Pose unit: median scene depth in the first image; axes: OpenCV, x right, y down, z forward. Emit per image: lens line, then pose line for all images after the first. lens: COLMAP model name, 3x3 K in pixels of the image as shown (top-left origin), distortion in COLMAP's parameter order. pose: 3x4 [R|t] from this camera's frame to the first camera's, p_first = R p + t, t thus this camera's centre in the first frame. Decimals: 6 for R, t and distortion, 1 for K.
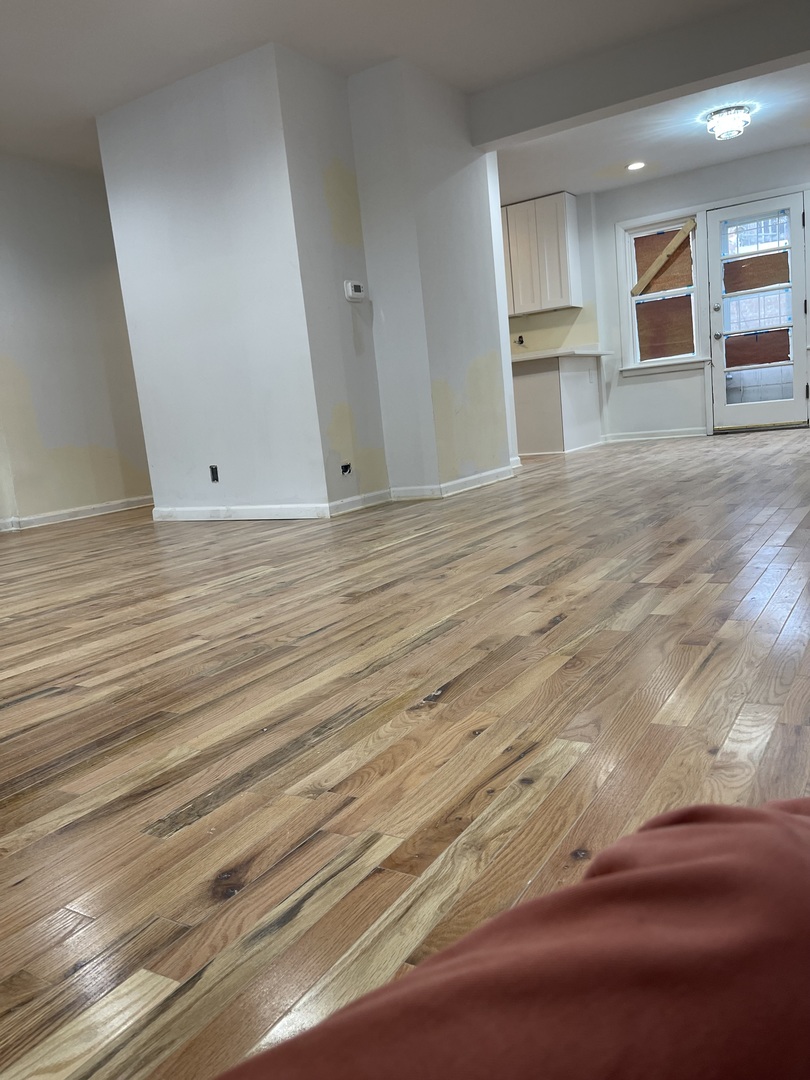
lens RADIAL K [[818.3, 0, 405.0], [0, 818.3, 540.0], [0, 0, 1]] dist [0.048267, -0.078185]
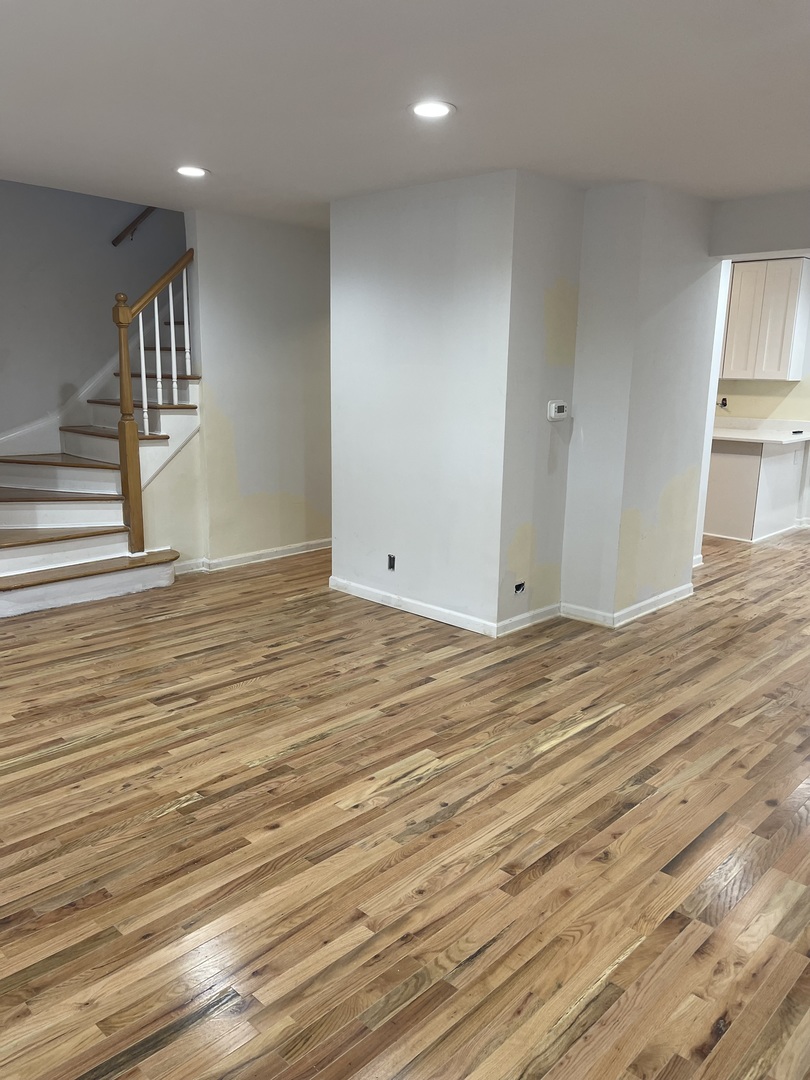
lens RADIAL K [[818.3, 0, 405.0], [0, 818.3, 540.0], [0, 0, 1]] dist [0.048267, -0.078185]
pose [[0.970971, 0.158873, -0.178814, -0.039683], [-0.147956, 0.986303, 0.072902, -0.200921], [0.187947, -0.044329, 0.981178, -0.003555]]
